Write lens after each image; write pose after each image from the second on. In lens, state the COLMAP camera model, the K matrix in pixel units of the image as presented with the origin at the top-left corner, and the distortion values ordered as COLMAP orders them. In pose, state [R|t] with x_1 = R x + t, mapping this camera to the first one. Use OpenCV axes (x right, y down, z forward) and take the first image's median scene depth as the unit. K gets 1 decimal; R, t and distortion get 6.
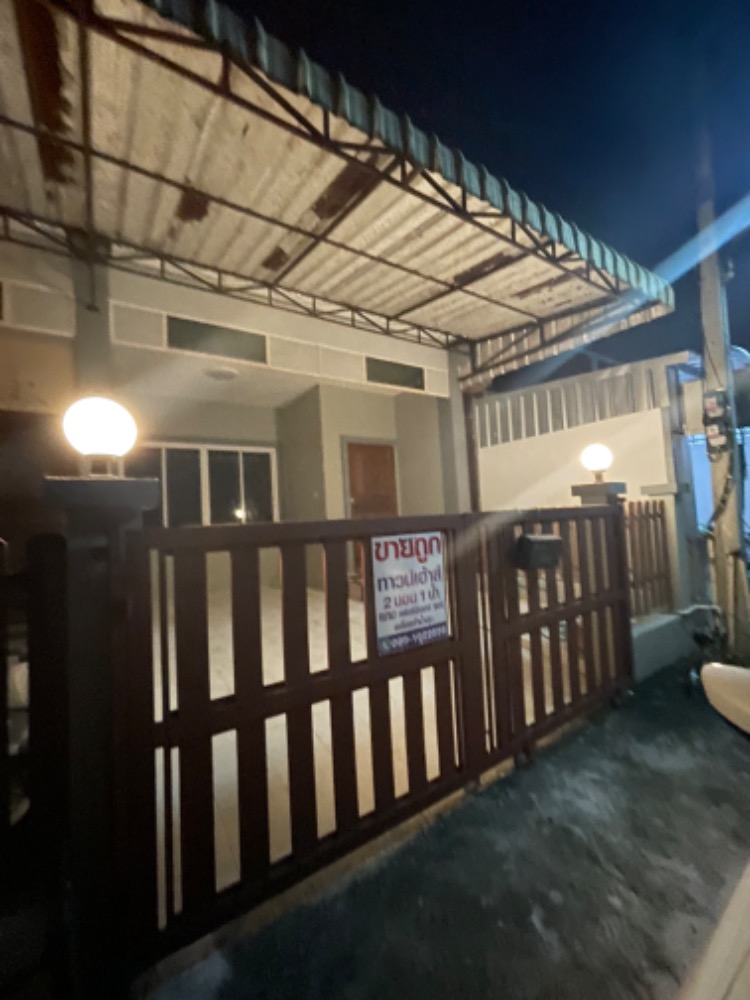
lens RADIAL K [[406.1, 0, 375.0], [0, 406.1, 500.0], [0, 0, 1]] dist [-0.000696, 0.000209]
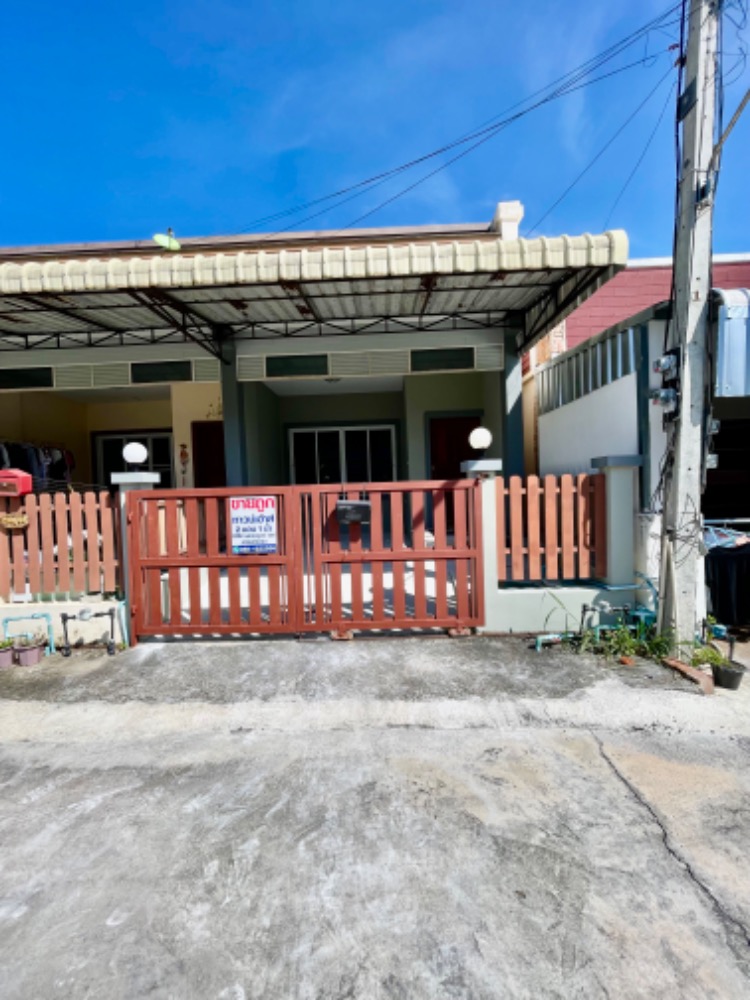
lens RADIAL K [[406.1, 0, 375.0], [0, 406.1, 500.0], [0, 0, 1]] dist [-0.000696, 0.000209]
pose [[0.811865, 0.041495, -0.582369, 1.622124], [0.017495, 0.995294, 0.095305, -0.069950], [0.583583, -0.087563, 0.807319, -0.209495]]
